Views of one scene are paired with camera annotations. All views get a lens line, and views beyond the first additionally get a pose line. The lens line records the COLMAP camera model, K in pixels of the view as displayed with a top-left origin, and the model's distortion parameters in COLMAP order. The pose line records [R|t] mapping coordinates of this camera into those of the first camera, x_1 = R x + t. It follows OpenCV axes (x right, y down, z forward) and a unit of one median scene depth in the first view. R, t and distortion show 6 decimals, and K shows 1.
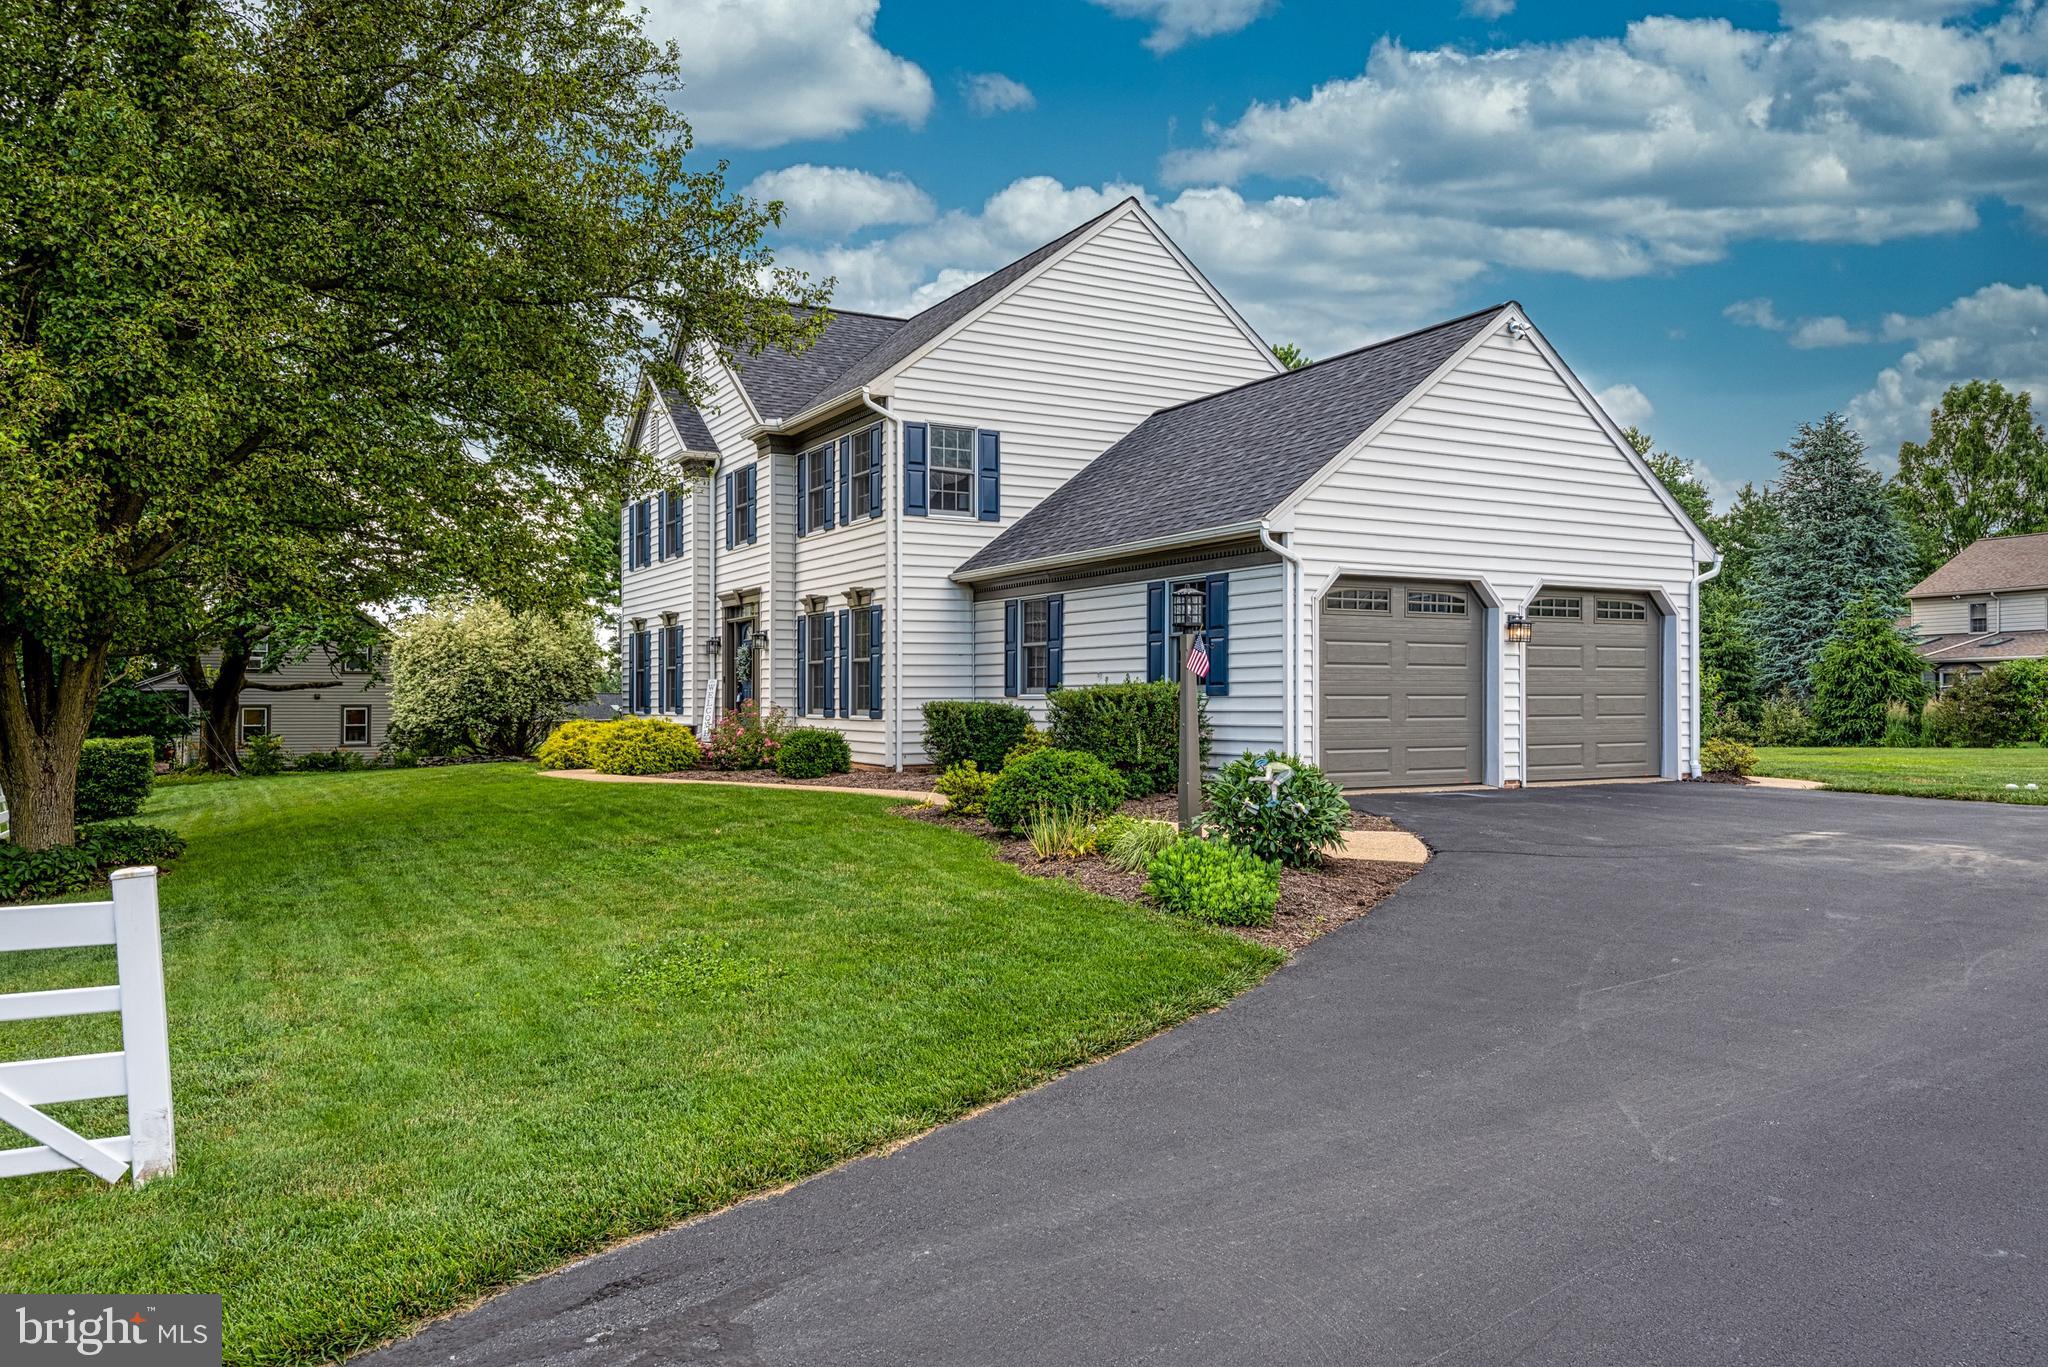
lens RADIAL K [[1456.0, 0, 981.8], [0, 1456.0, 696.5], [0, 0, 1]] dist [0.037873, -0.009088]
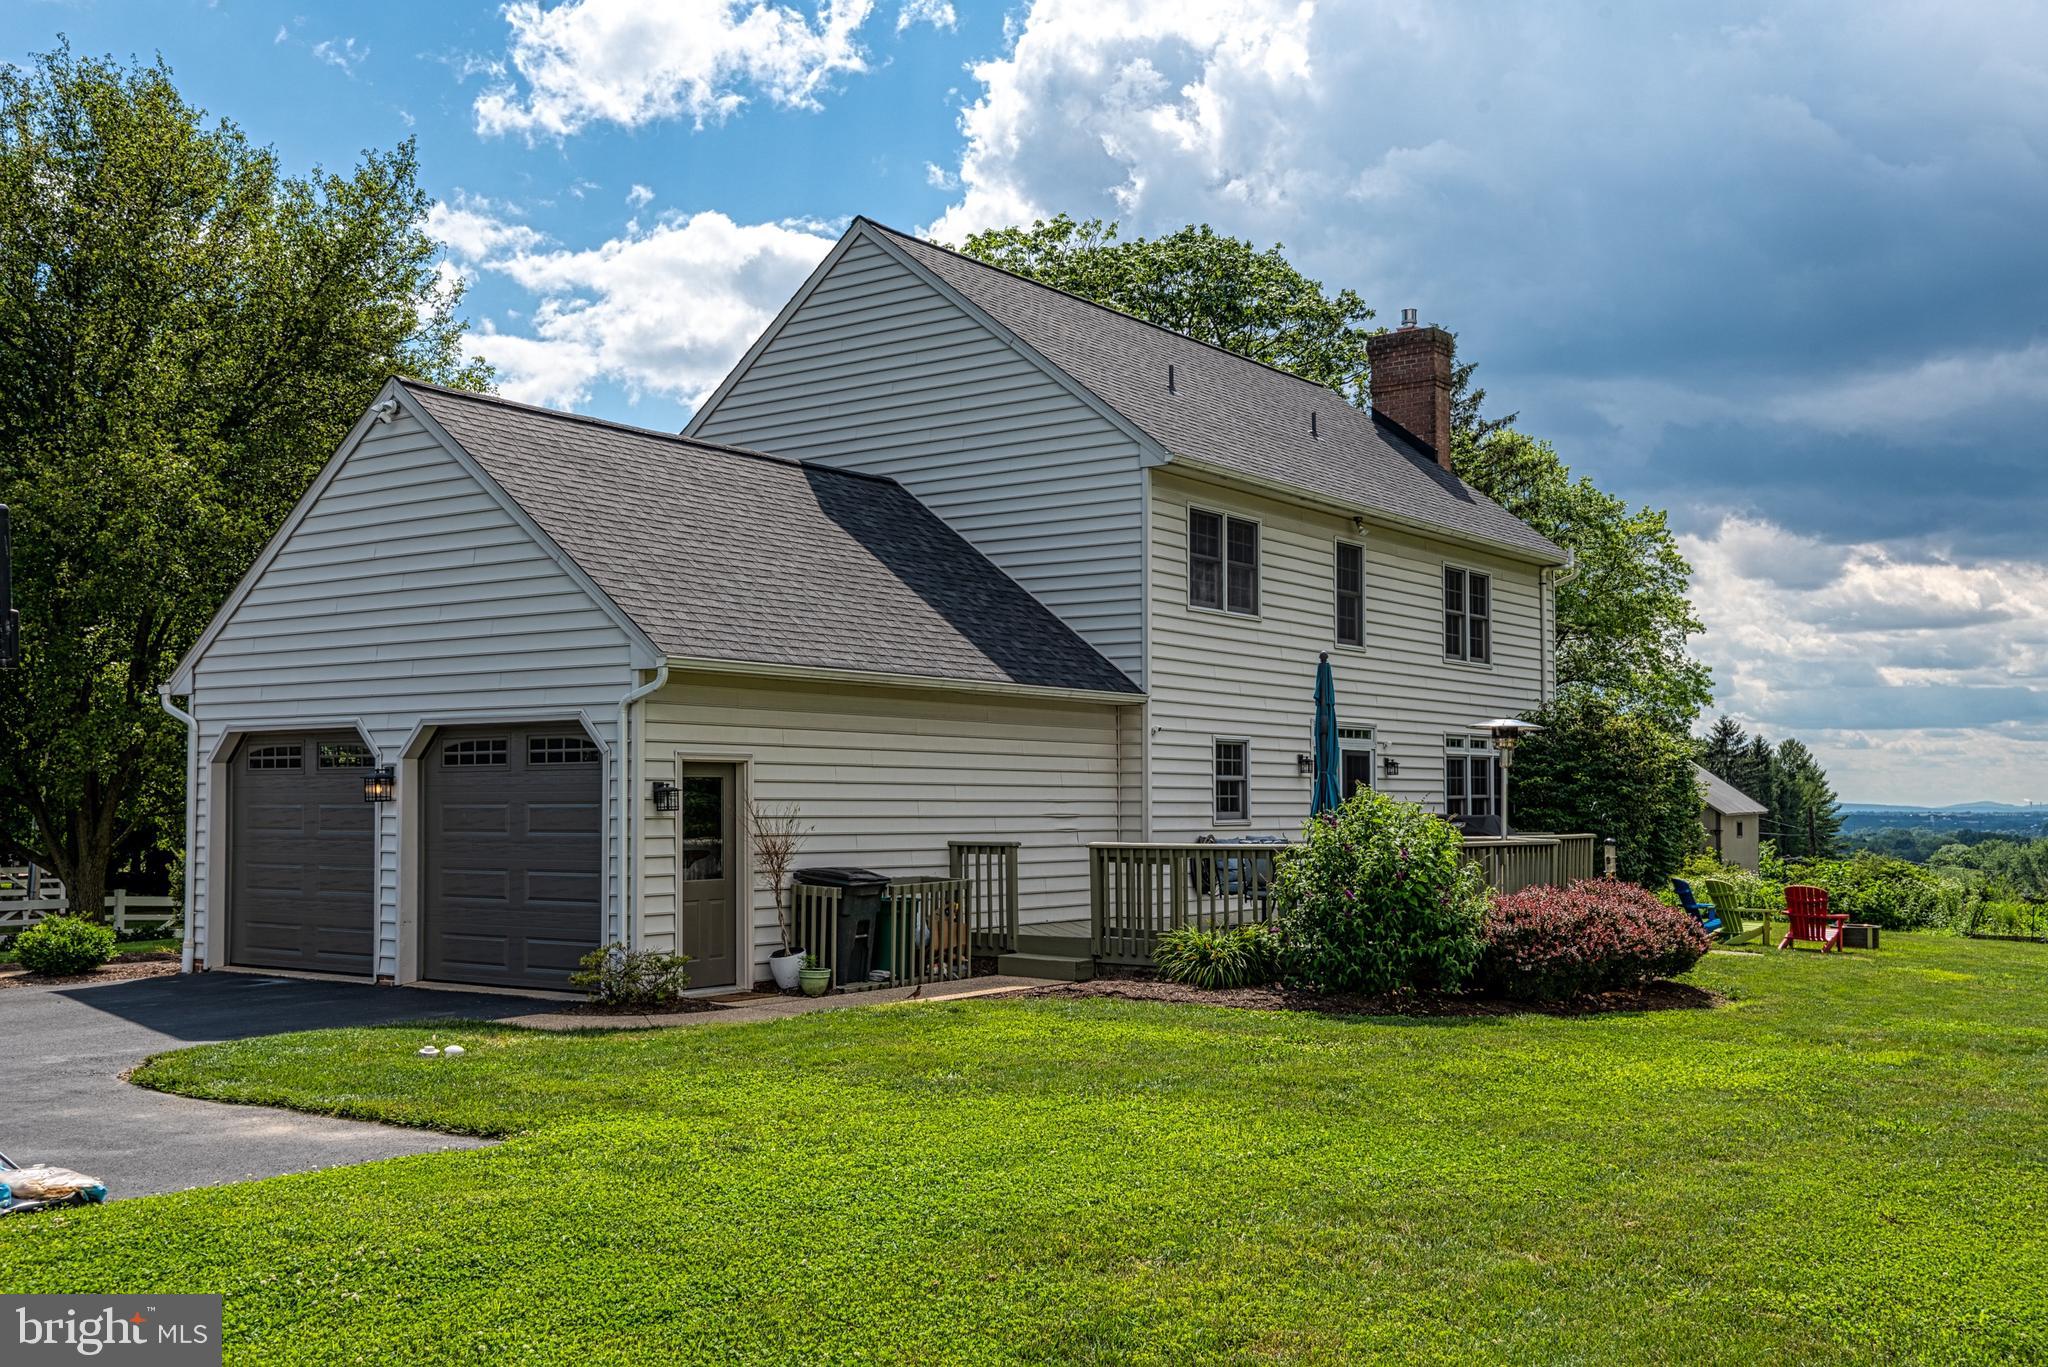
lens RADIAL K [[2055.6, 0, 1035.9], [0, 2055.6, 696.5], [0, 0, 1]] dist [0.001116, 0.000000]
pose [[0.424263, -0.032603, -0.904952, 1.285745], [0.006325, 0.999434, -0.033042, -0.043256], [0.905517, 0.008294, 0.424229, 0.665576]]
